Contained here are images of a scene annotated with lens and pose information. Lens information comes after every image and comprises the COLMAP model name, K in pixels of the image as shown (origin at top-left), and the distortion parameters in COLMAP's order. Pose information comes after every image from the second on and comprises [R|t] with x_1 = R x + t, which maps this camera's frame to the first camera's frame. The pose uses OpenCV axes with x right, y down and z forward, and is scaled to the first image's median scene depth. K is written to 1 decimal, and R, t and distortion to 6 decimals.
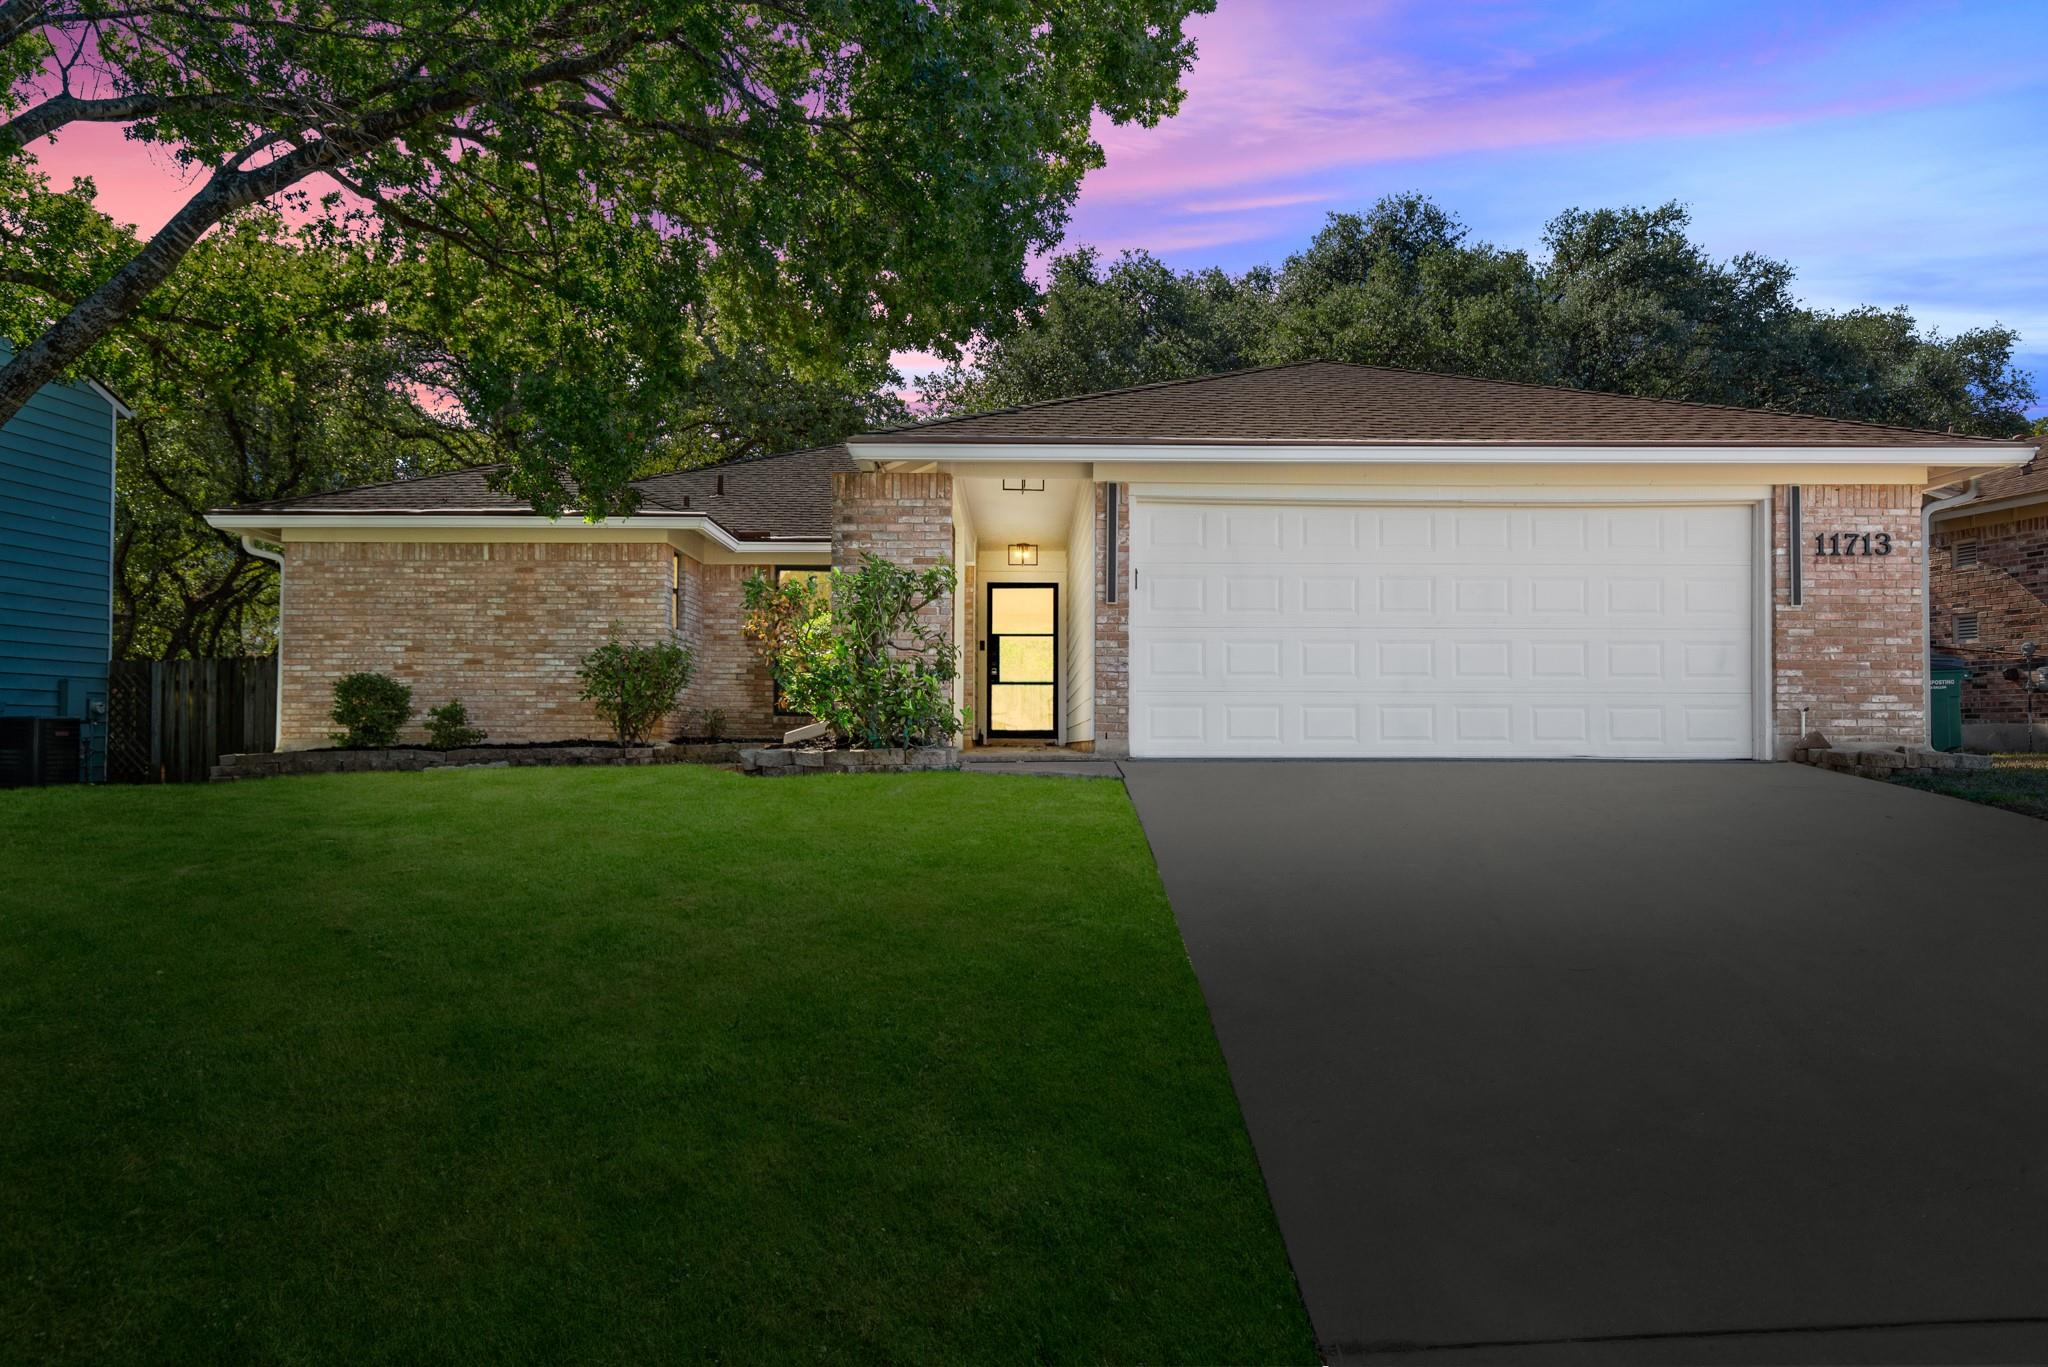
lens RADIAL K [[1405.4, 0, 1024.0], [0, 1405.4, 678.1], [0, 0, 1]] dist [-0.006755, -0.001315]
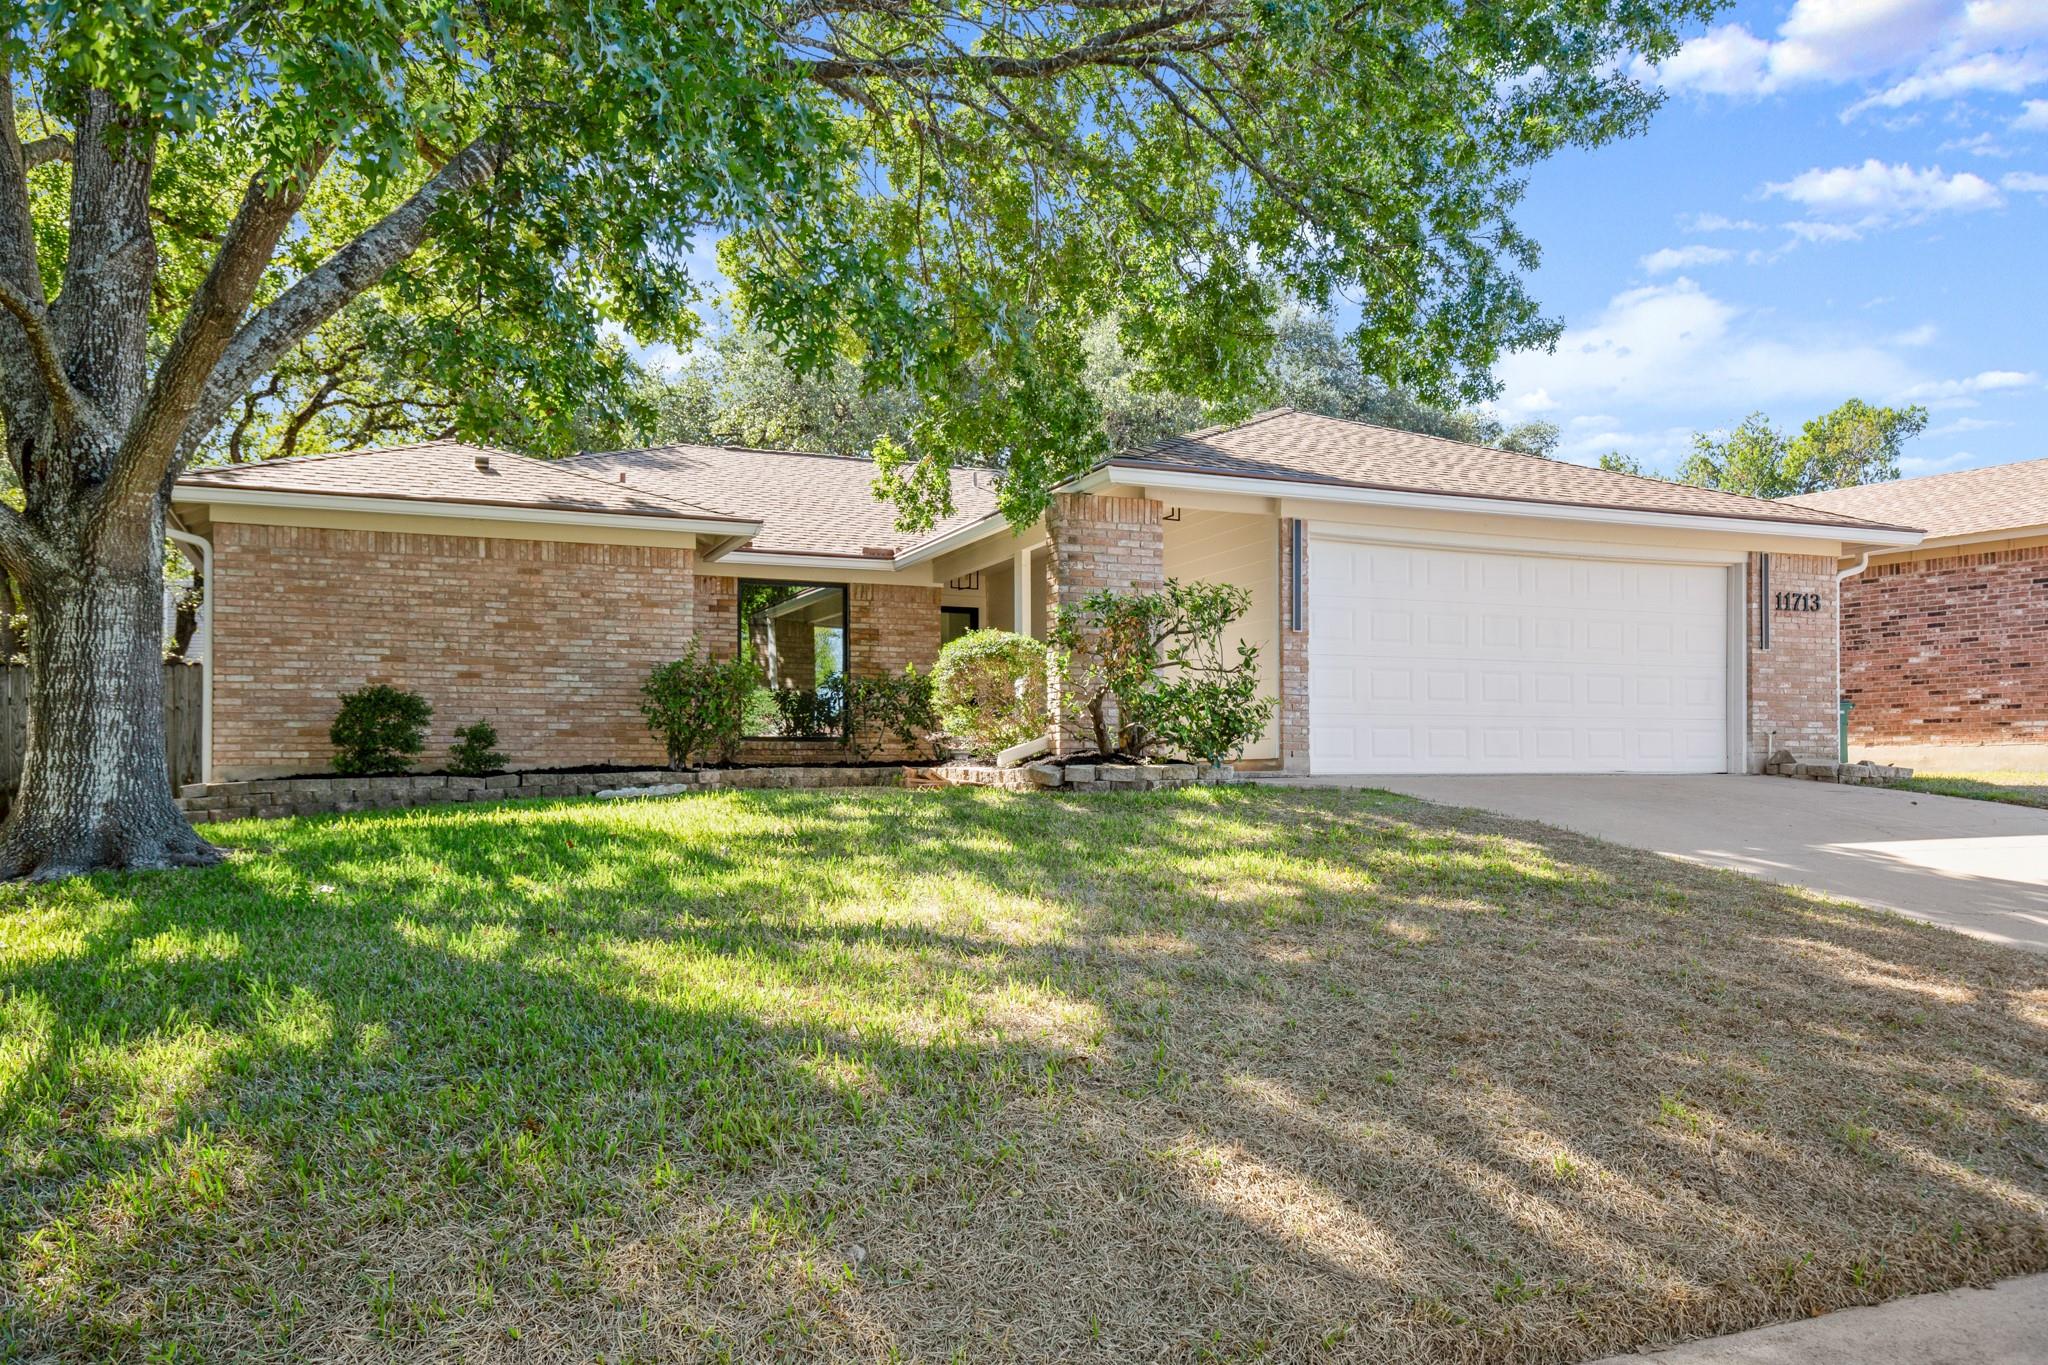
lens RADIAL K [[1488.9, 0, 1024.3], [0, 1488.9, 695.2], [0, 0, 1]] dist [0.010891, 0.001617]
pose [[0.921320, 0.013711, 0.388564, -0.564136], [-0.009266, 0.999868, -0.013309, 0.012648], [-0.388696, 0.008662, 0.921326, 0.032825]]
